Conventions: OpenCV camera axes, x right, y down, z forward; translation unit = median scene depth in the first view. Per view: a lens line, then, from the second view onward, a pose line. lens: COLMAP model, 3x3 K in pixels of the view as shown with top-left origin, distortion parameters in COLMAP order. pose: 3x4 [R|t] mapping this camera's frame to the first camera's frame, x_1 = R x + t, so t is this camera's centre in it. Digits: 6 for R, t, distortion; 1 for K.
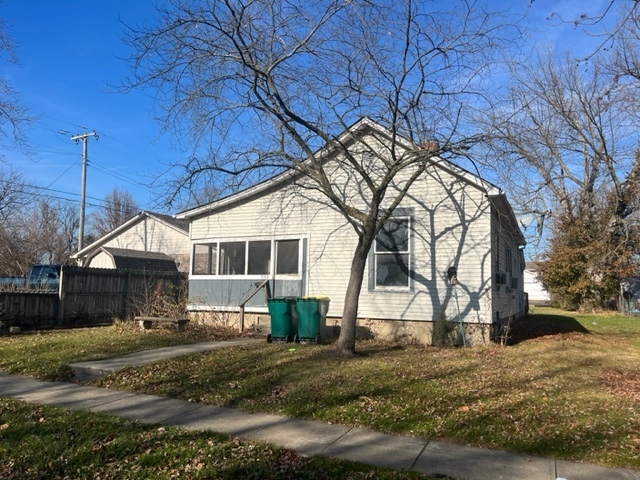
lens RADIAL K [[481.3, 0, 319.4], [0, 481.3, 237.3], [0, 0, 1]] dist [0.047552, -0.008399]
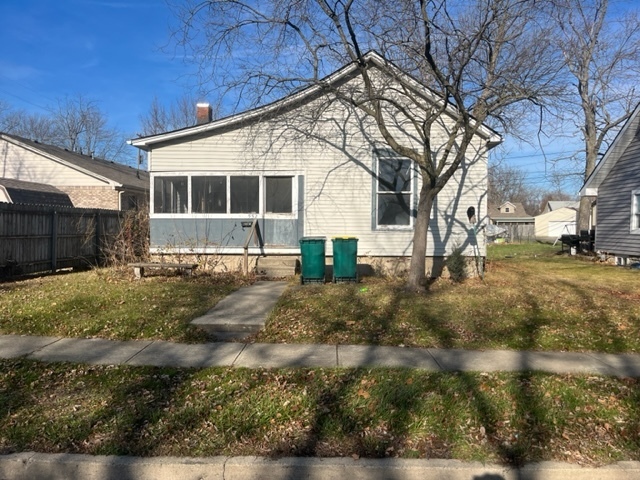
lens RADIAL K [[481.3, 0, 320.2], [0, 481.3, 243.3], [0, 0, 1]] dist [0.047552, -0.008399]
pose [[0.915535, -0.024323, 0.401503, -0.411088], [-0.033394, 0.990128, 0.136129, 0.004559], [-0.400851, -0.138039, 0.905684, 0.114280]]
